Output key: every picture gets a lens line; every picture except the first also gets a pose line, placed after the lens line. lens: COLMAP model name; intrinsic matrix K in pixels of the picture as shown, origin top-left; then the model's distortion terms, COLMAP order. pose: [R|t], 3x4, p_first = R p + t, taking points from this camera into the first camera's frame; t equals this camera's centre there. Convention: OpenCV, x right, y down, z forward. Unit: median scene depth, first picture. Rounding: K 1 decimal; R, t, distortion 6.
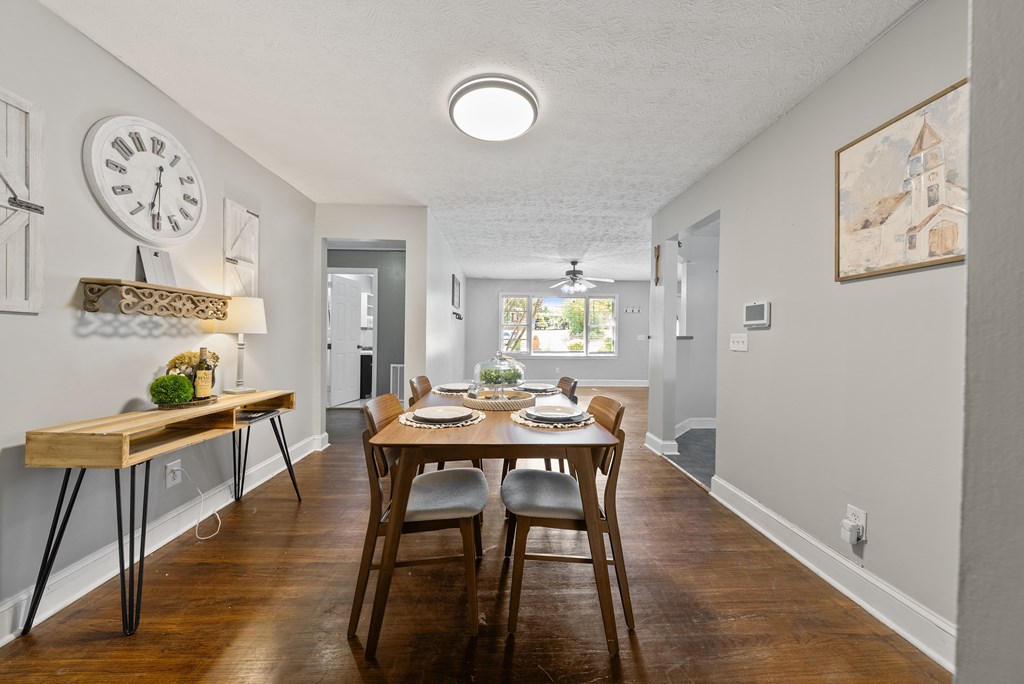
lens RADIAL K [[359.9, 0, 512.8], [0, 359.9, 345.6], [0, 0, 1]] dist [-0.004833, 0.000315]
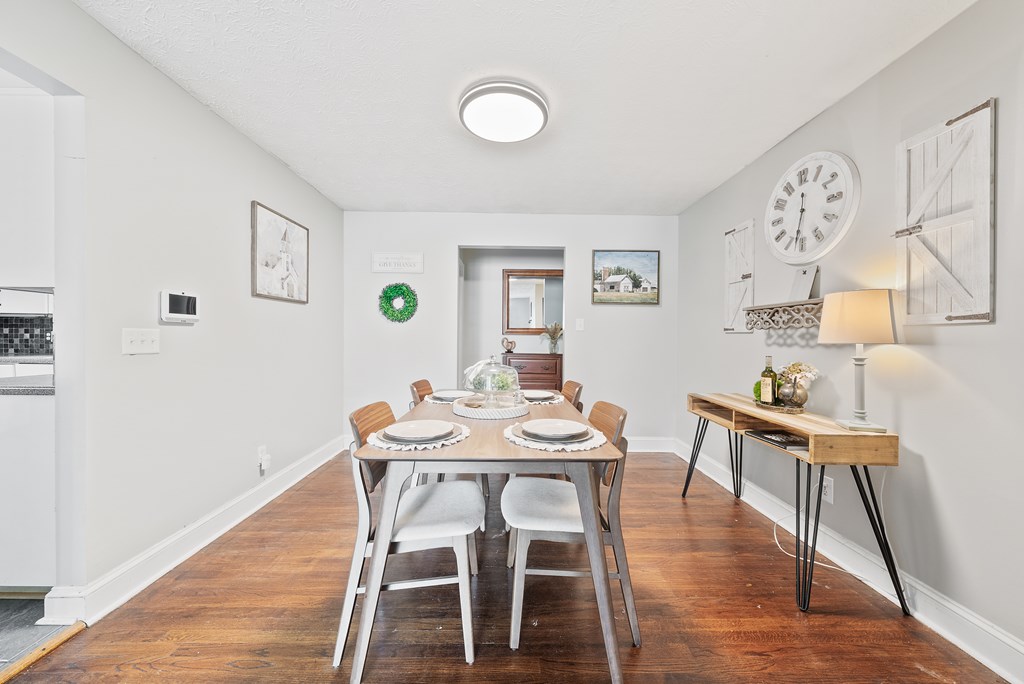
lens RADIAL K [[339.3, 0, 510.2], [0, 339.3, 337.6], [0, 0, 1]] dist [-0.001011, -0.000074]
pose [[-0.999387, -0.021288, 0.027804, -0.118442], [-0.020713, 0.999569, 0.020803, -0.056428], [-0.028234, 0.020214, -0.999397, 2.077075]]
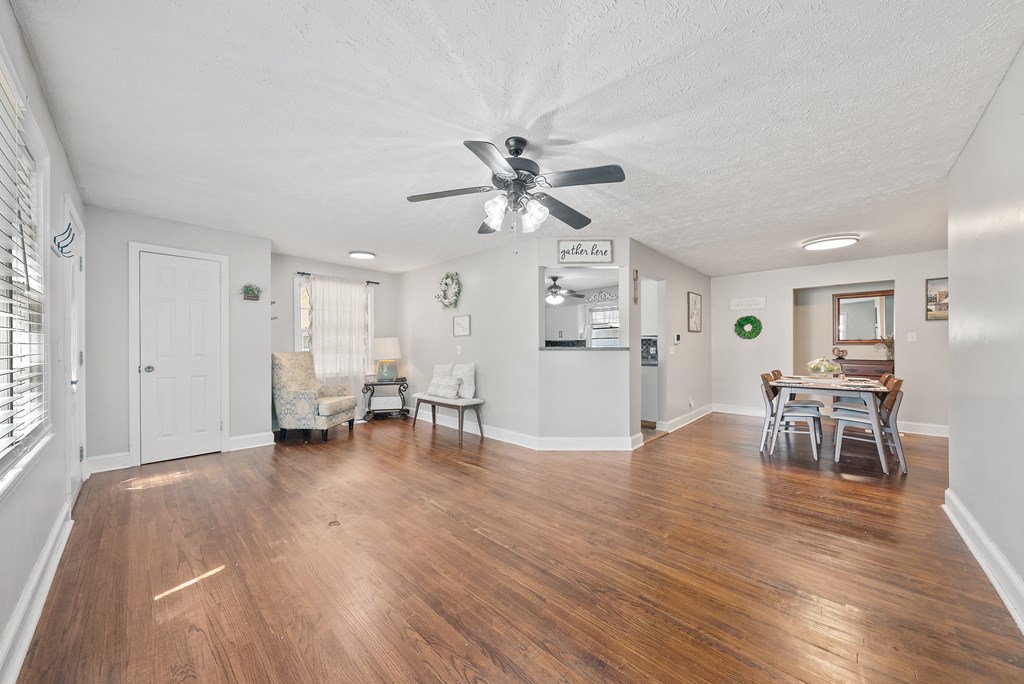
lens RADIAL K [[358.8, 0, 492.4], [0, 358.8, 342.7], [0, 0, 1]] dist [-0.003342, -0.000146]
pose [[-0.679673, 0.000255, 0.733515, -0.252533], [0.010562, 0.999900, 0.009439, -0.103464], [-0.733439, 0.014163, -0.679608, 3.909621]]
